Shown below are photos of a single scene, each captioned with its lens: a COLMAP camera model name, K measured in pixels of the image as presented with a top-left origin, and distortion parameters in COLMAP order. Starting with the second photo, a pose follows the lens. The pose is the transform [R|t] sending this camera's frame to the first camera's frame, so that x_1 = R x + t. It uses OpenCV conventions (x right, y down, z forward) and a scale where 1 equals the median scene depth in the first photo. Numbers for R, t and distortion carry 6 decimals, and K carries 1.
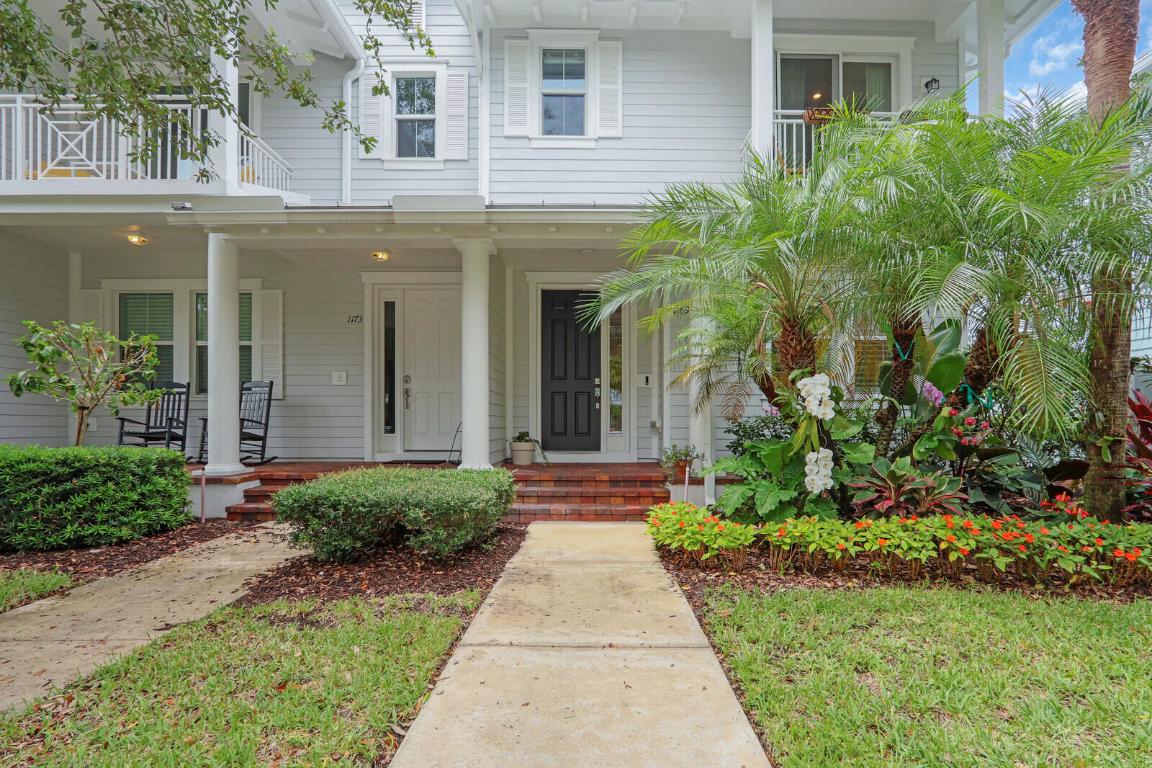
lens RADIAL K [[548.9, 0, 586.9], [0, 548.9, 423.1], [0, 0, 1]] dist [-0.017549, 0.000932]
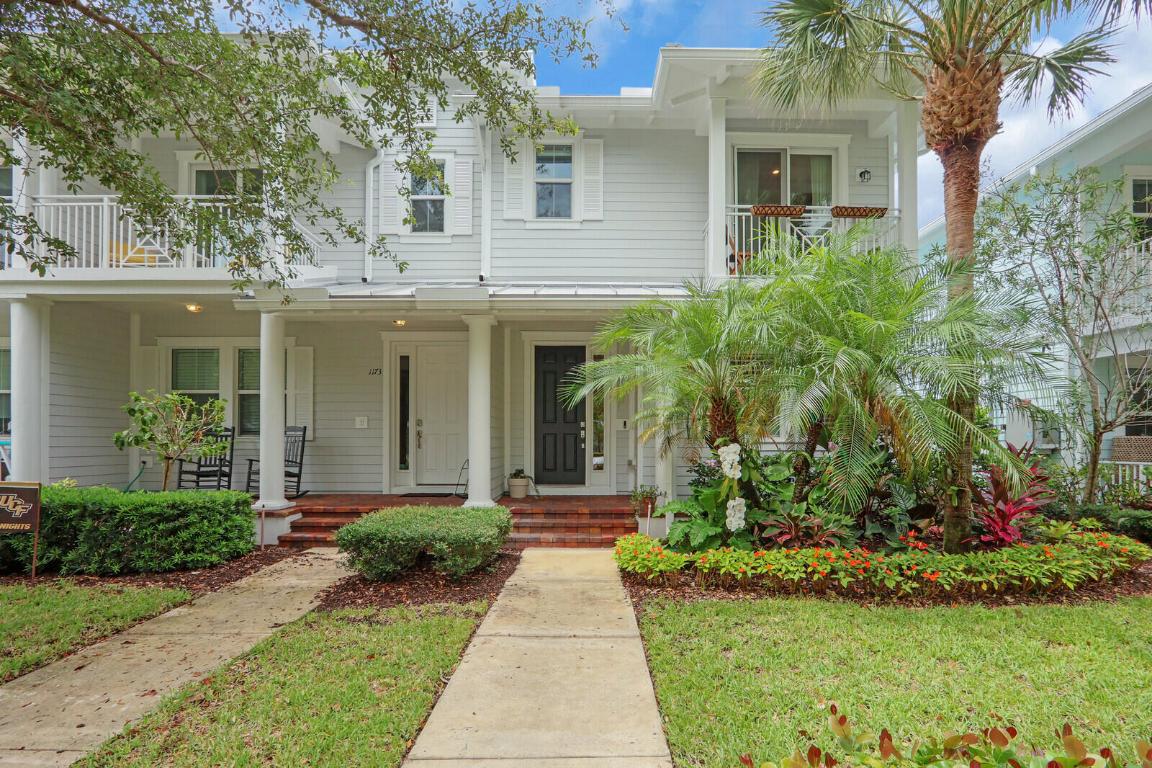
lens RADIAL K [[563.4, 0, 586.0], [0, 563.4, 422.9], [0, 0, 1]] dist [-0.017252, 0.000031]
pose [[0.999999, -0.000173, 0.001149, 0.041530], [0.000202, 0.999686, -0.025038, -0.084062], [-0.001144, 0.025038, 0.999686, -0.329008]]
